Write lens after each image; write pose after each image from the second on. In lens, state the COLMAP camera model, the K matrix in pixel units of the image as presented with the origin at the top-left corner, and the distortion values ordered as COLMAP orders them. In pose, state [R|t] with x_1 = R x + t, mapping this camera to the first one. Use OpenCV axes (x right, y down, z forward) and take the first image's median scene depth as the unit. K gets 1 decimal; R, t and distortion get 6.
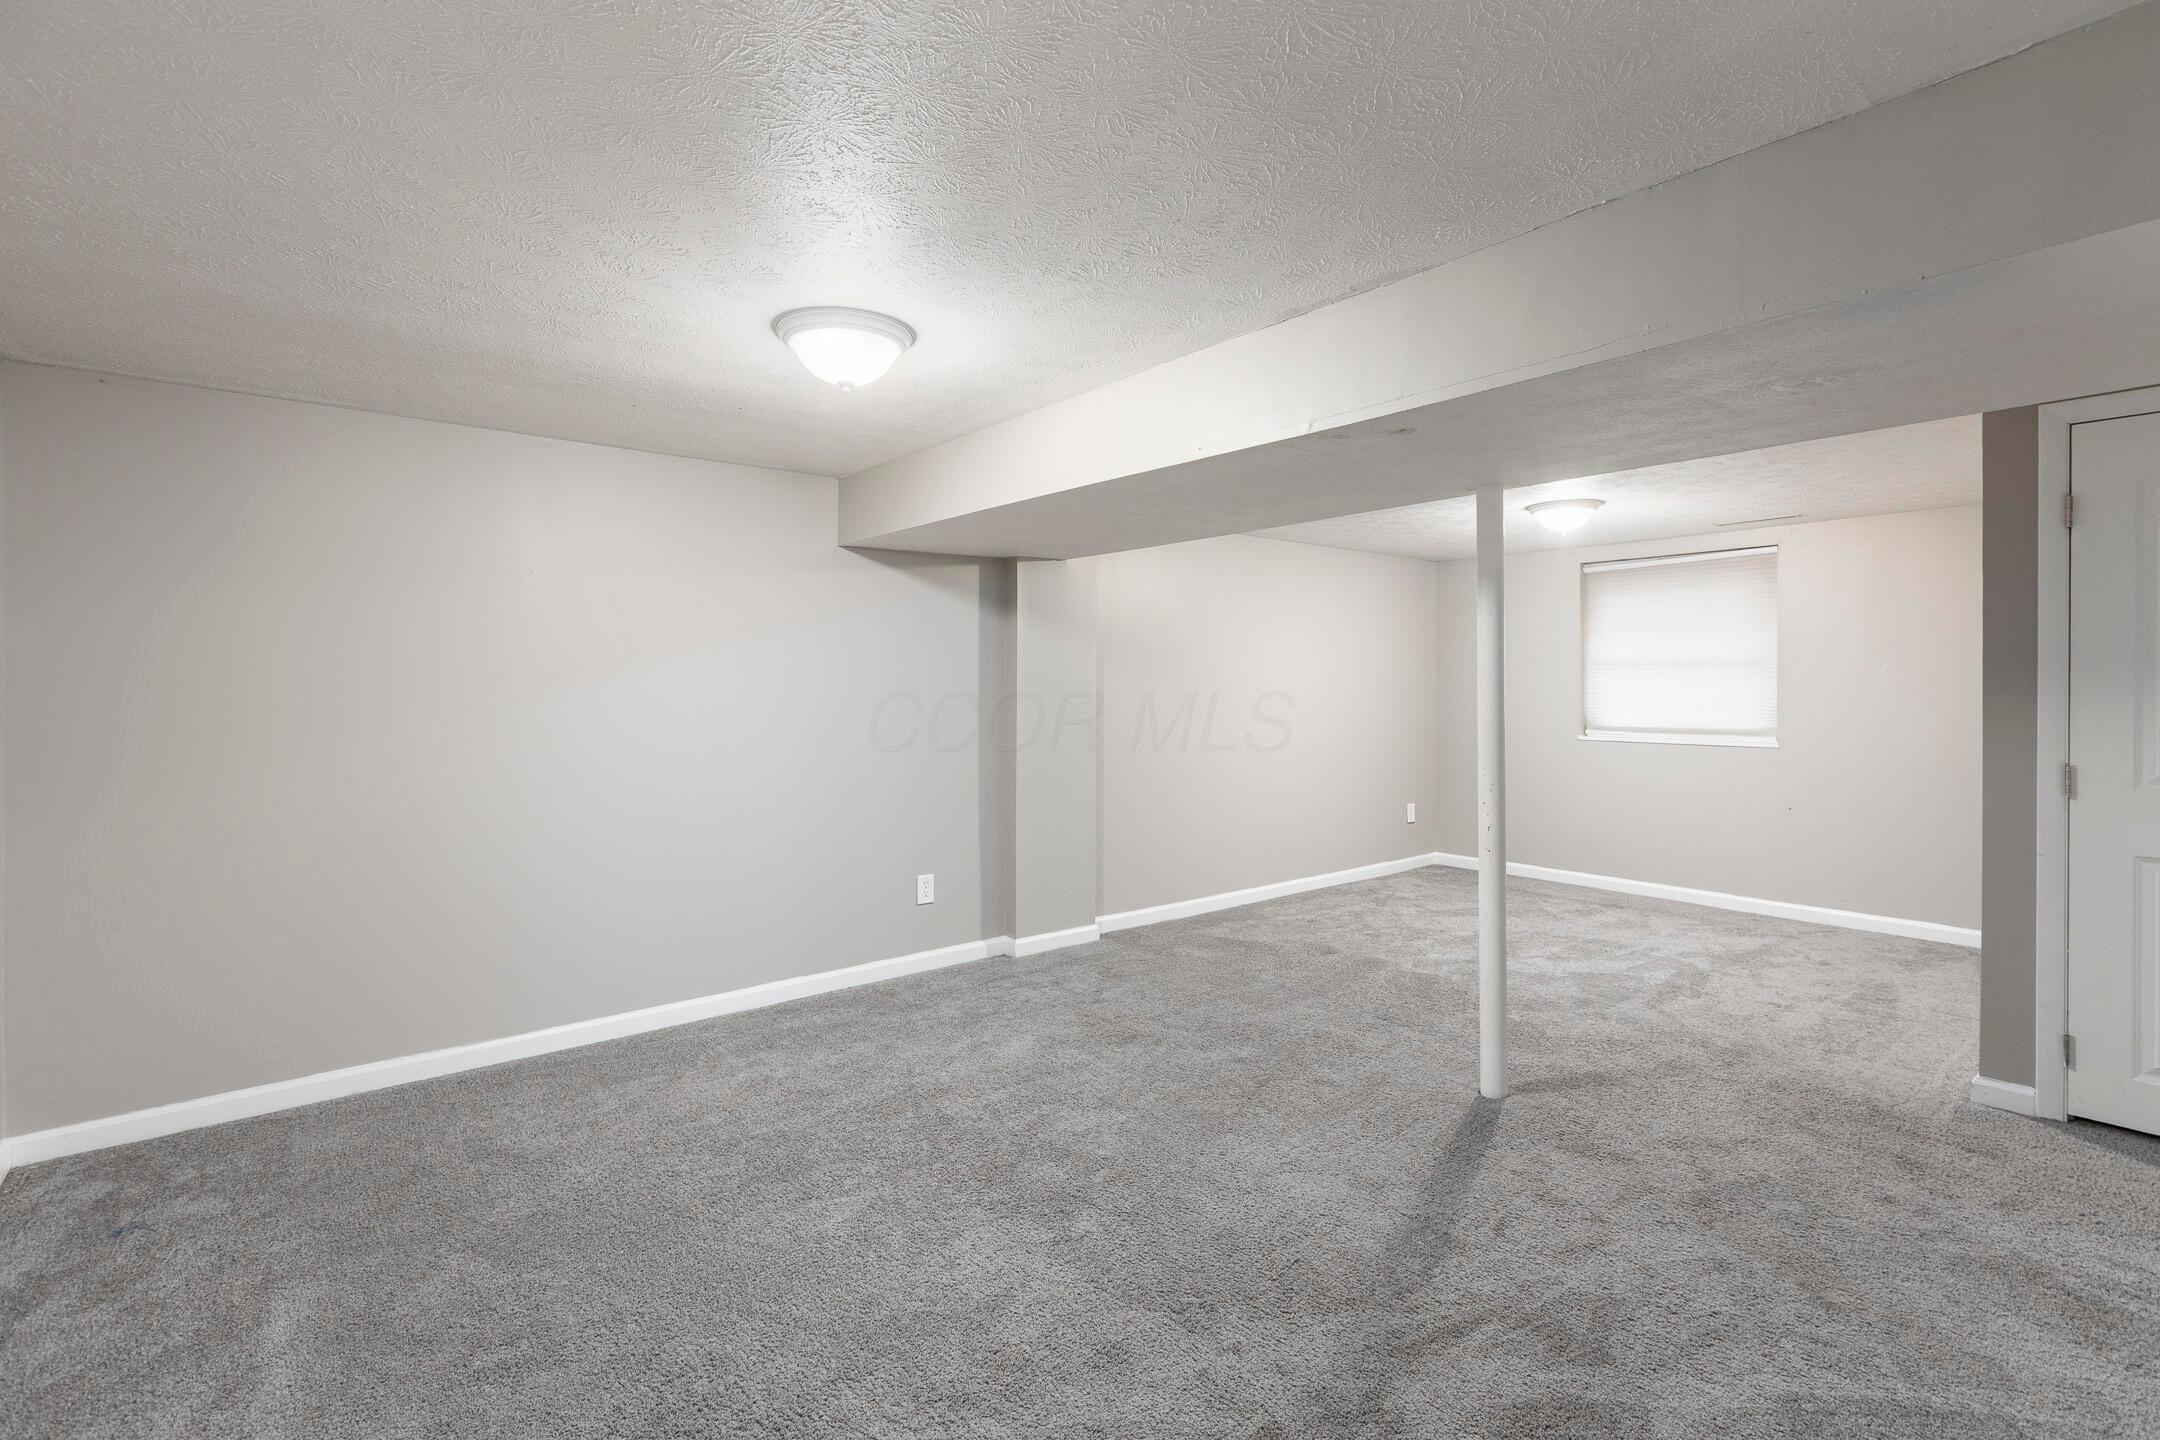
lens RADIAL K [[1012.6, 0, 1080.9], [0, 1012.6, 691.7], [0, 0, 1]] dist [-0.000135, -0.000048]
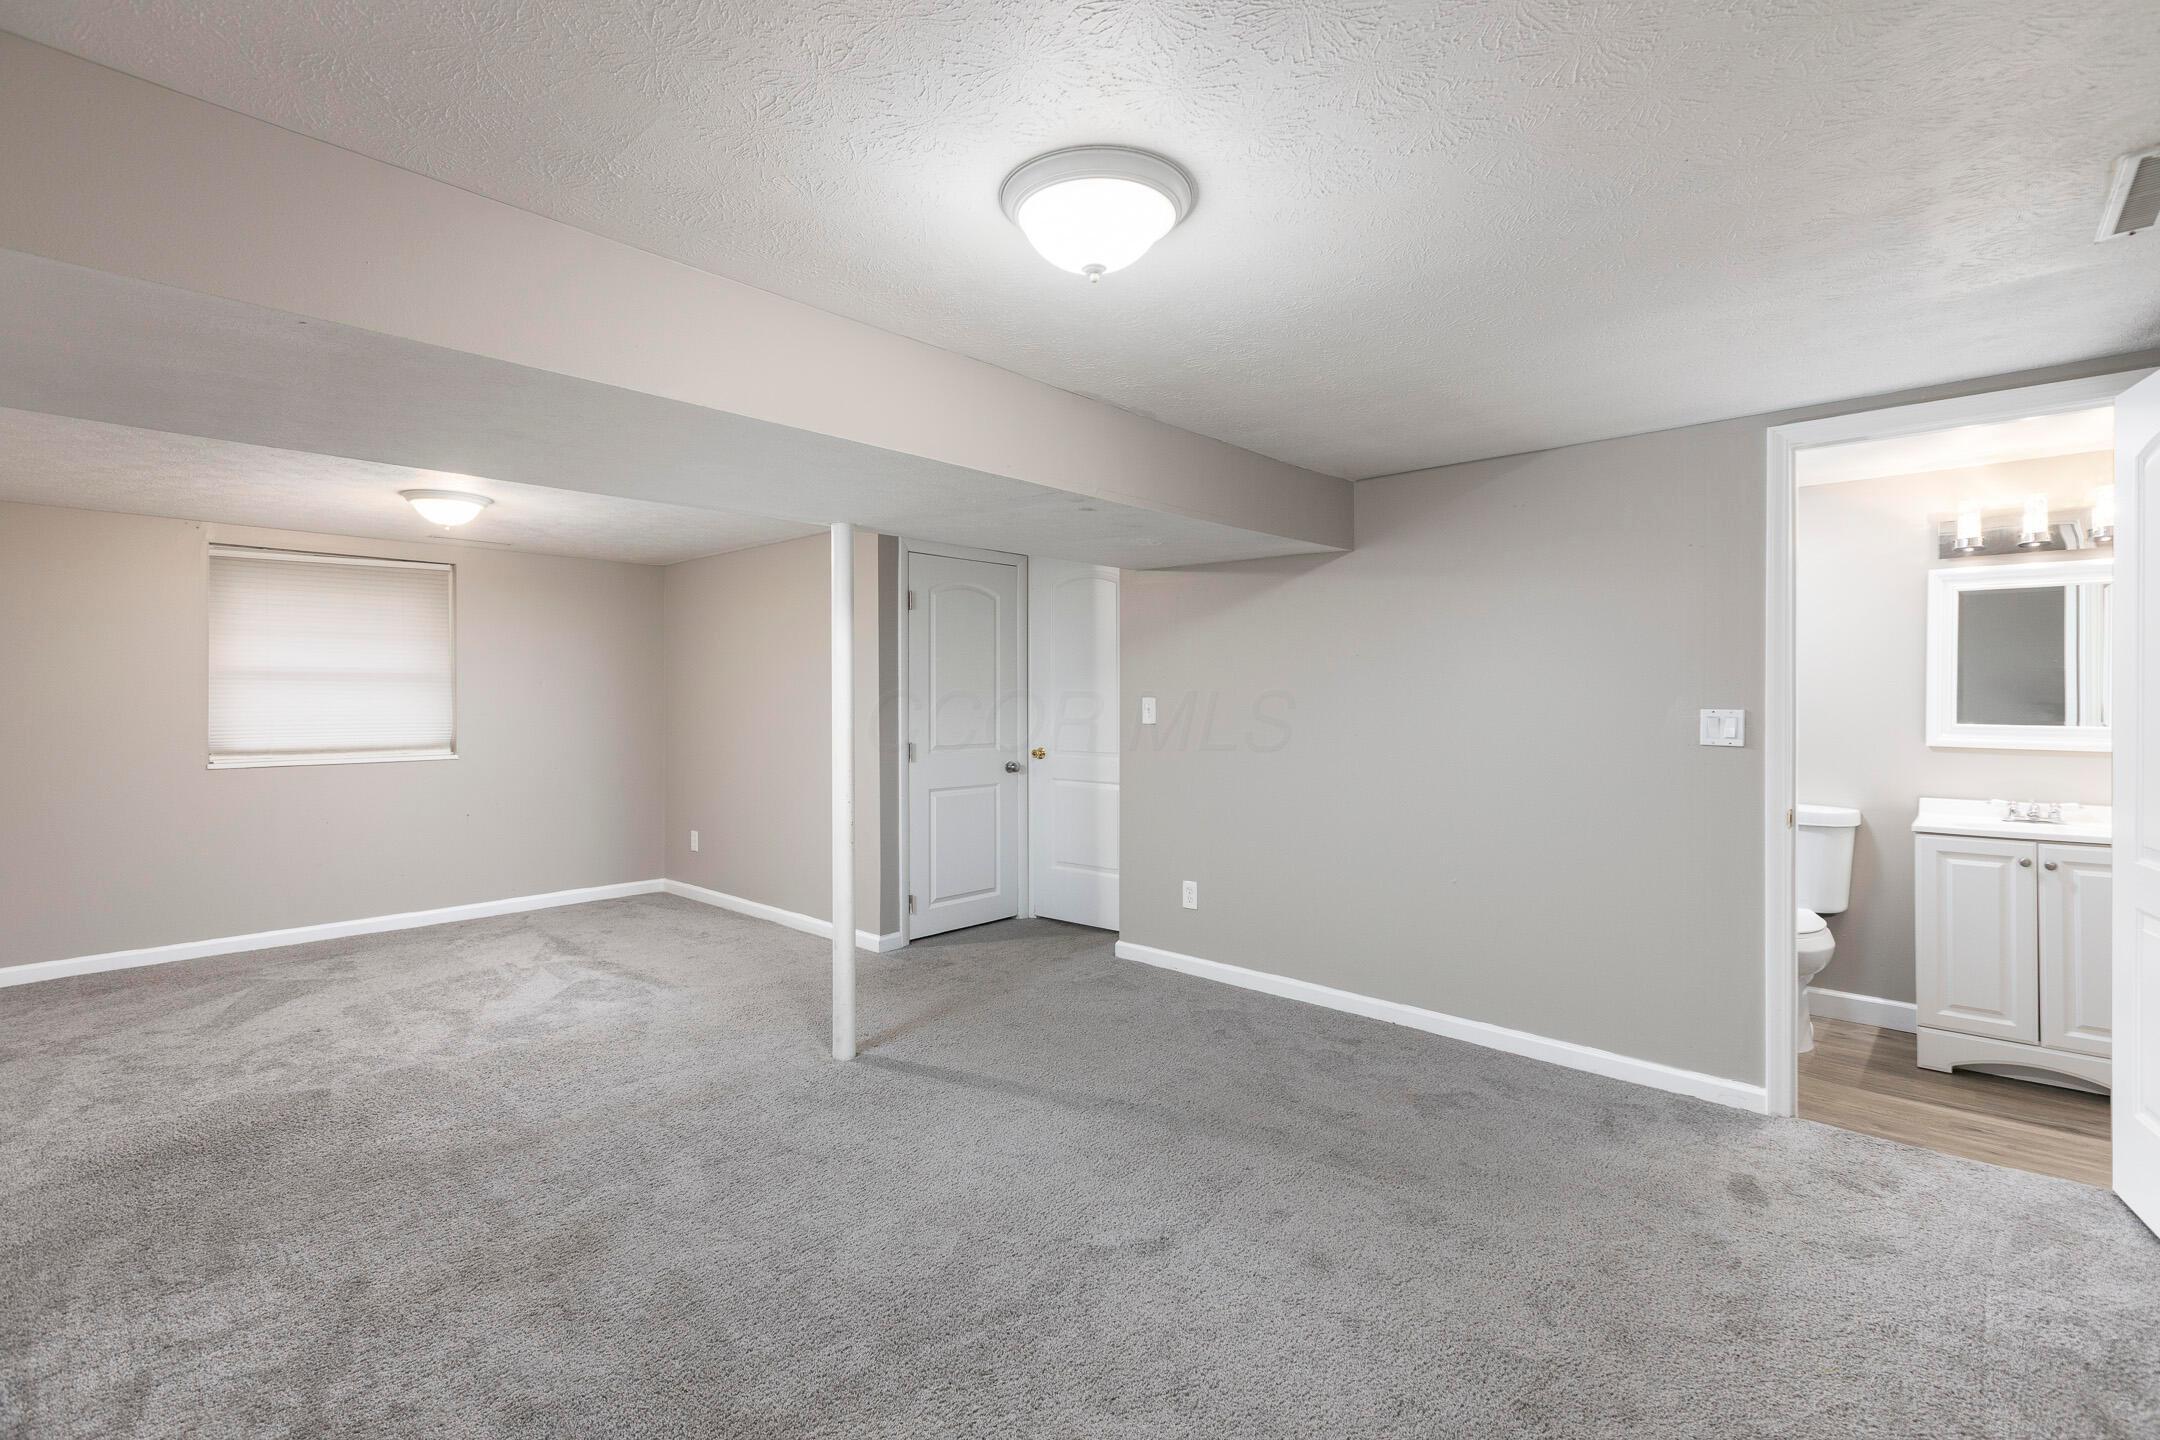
lens RADIAL K [[974.7, 0, 1079.0], [0, 974.7, 697.2], [0, 0, 1]] dist [0.000049, 0.000054]
pose [[-0.137428, -0.000059, 0.990512, -0.617888], [0.009718, 0.999952, 0.001408, -0.006061], [-0.990464, 0.009819, -0.137420, 0.765795]]
